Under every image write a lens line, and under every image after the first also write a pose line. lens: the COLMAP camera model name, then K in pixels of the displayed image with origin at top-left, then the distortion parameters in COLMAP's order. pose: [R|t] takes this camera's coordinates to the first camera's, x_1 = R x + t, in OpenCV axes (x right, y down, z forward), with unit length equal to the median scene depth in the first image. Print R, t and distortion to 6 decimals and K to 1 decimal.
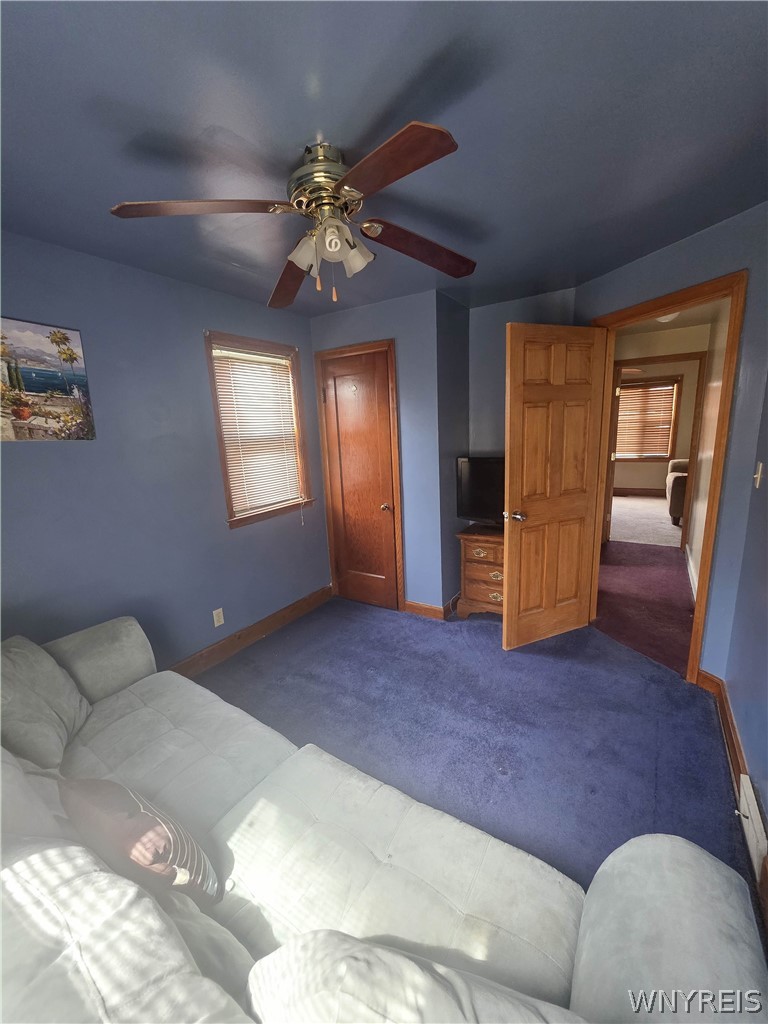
lens RADIAL K [[410.6, 0, 384.0], [0, 410.6, 511.1], [0, 0, 1]] dist [-0.002360, 0.002753]
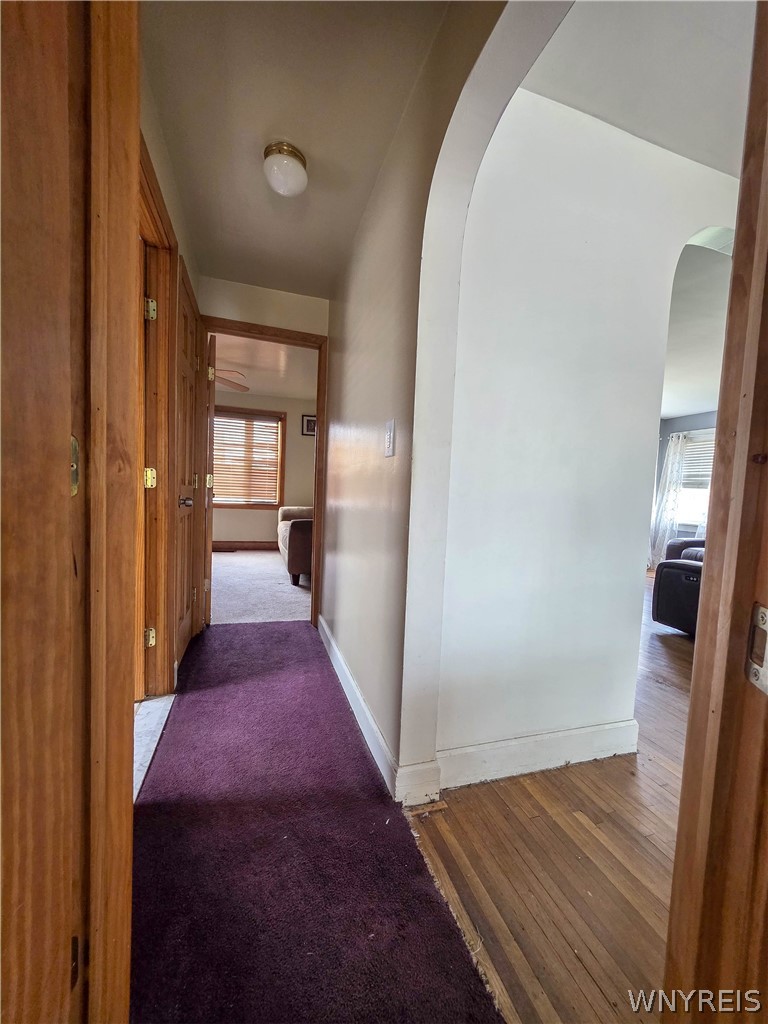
lens RADIAL K [[410.6, 0, 385.5], [0, 410.6, 514.9], [0, 0, 1]] dist [-0.002360, 0.002753]
pose [[0.635399, 0.023156, 0.771837, 0.304217], [0.086458, 0.991132, -0.100909, -0.004704], [-0.767329, 0.130849, 0.627762, 0.505840]]
